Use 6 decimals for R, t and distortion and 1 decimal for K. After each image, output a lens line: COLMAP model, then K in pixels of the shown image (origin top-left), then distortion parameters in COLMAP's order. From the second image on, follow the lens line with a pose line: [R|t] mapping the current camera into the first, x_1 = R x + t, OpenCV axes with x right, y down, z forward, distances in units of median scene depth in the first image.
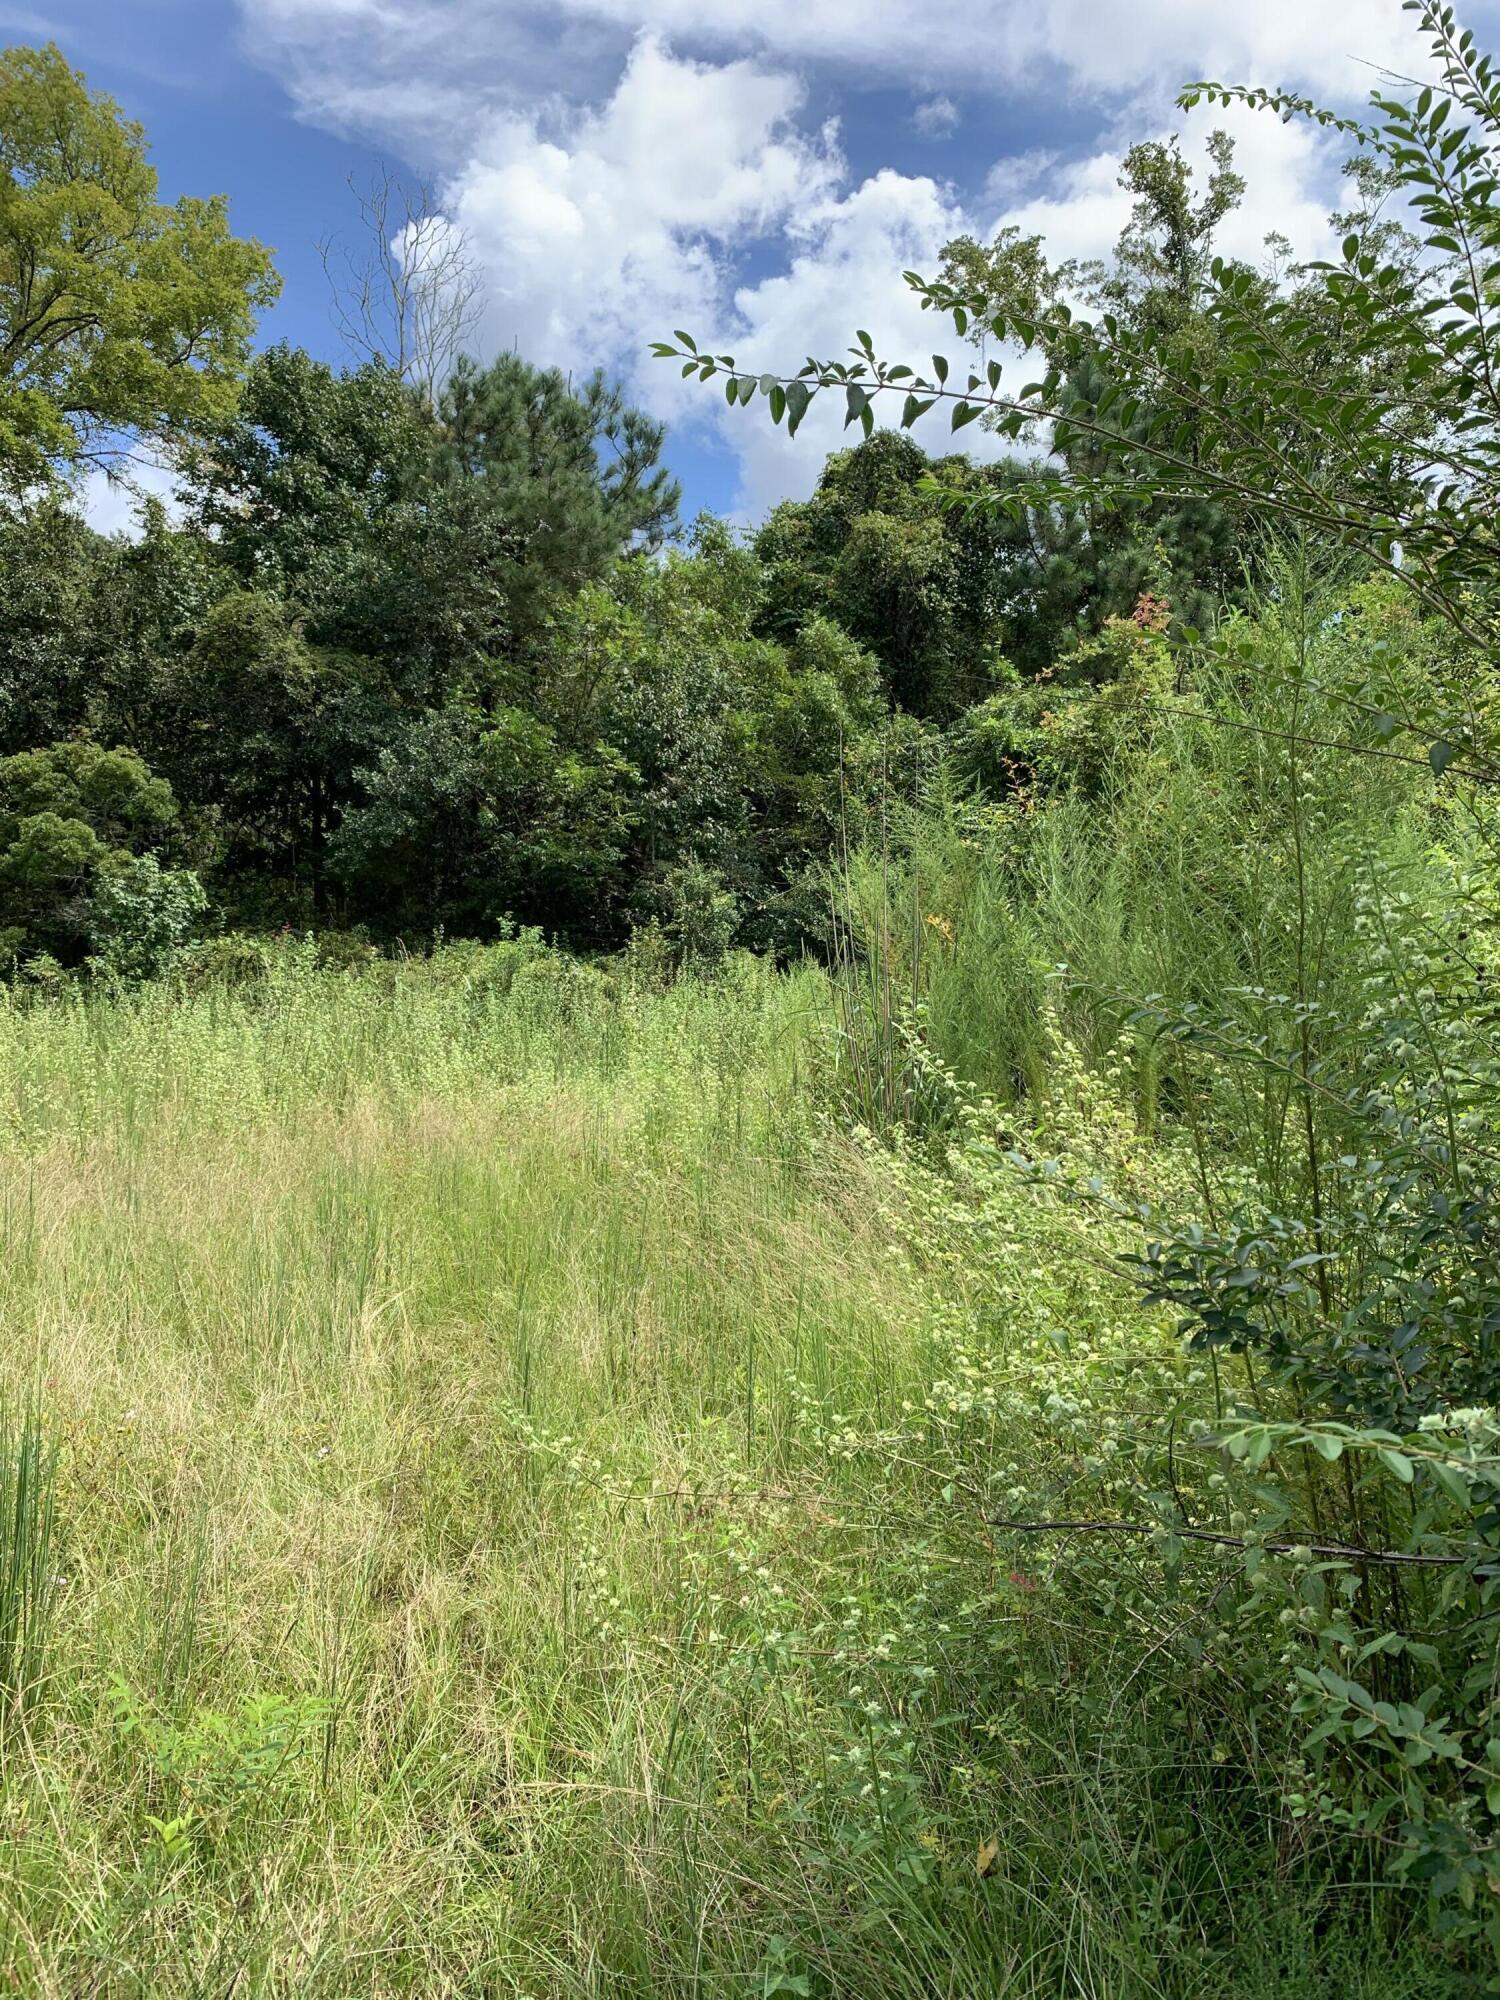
lens RADIAL K [[1516.0, 0, 745.7], [0, 1516.0, 999.1], [0, 0, 1]] dist [-0.011357, 0.005916]
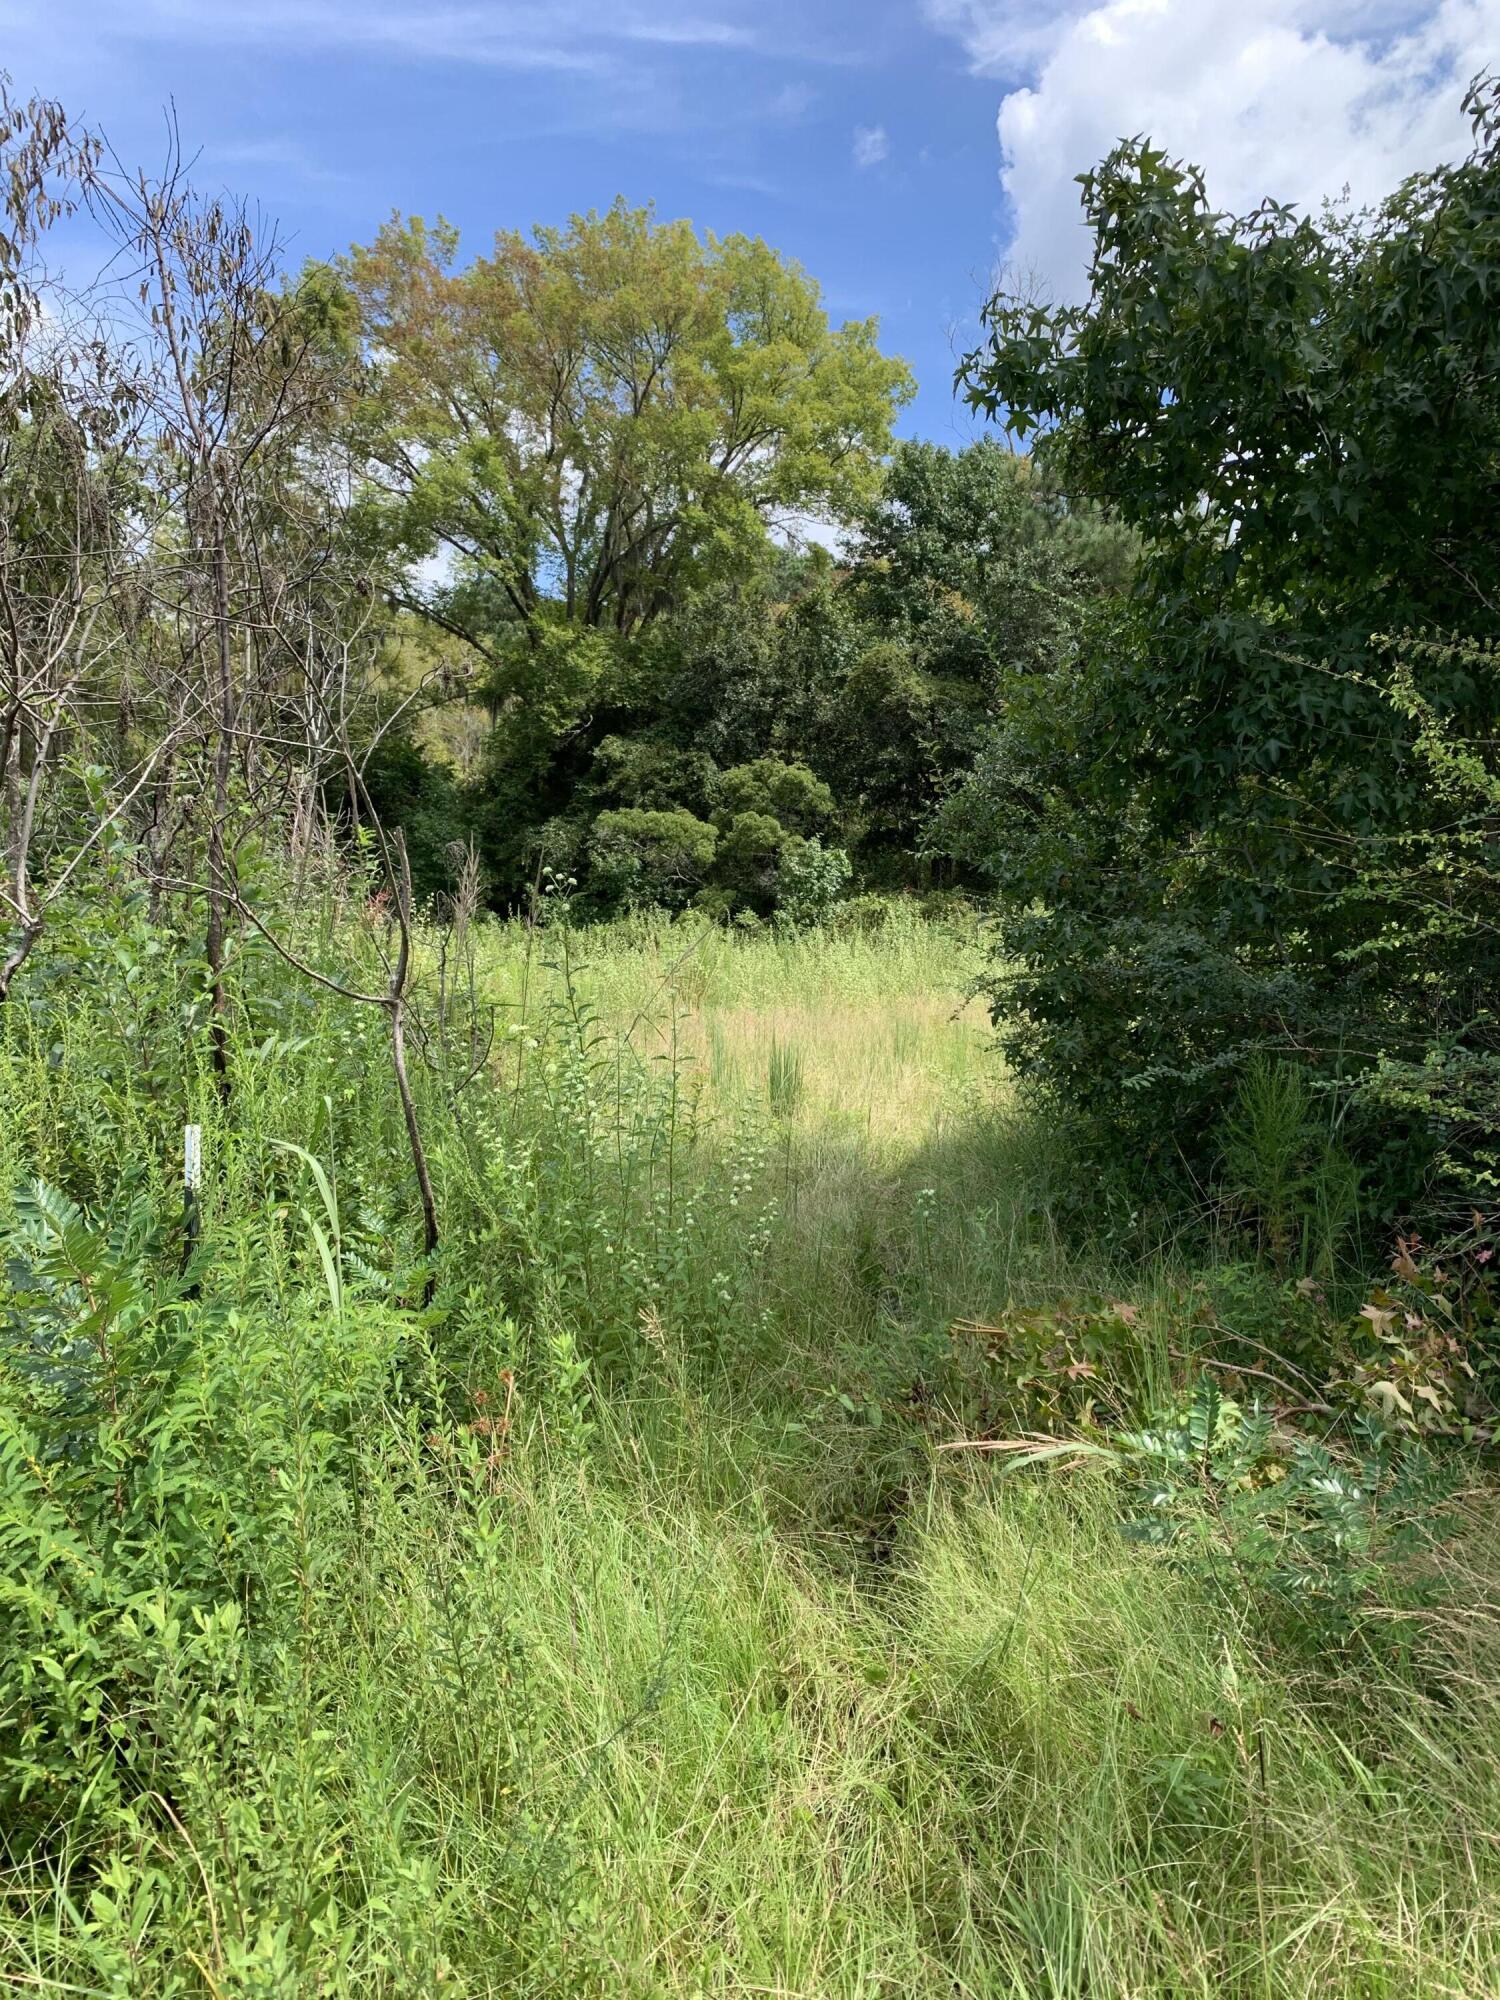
lens RADIAL K [[1516.0, 0, 749.6], [0, 1516.0, 1004.2], [0, 0, 1]] dist [-0.011357, 0.005916]
pose [[0.908711, 0.019535, -0.416969, 0.141351], [-0.003440, 0.999221, 0.039317, 0.004212], [0.417412, -0.034293, 0.908070, -0.311516]]
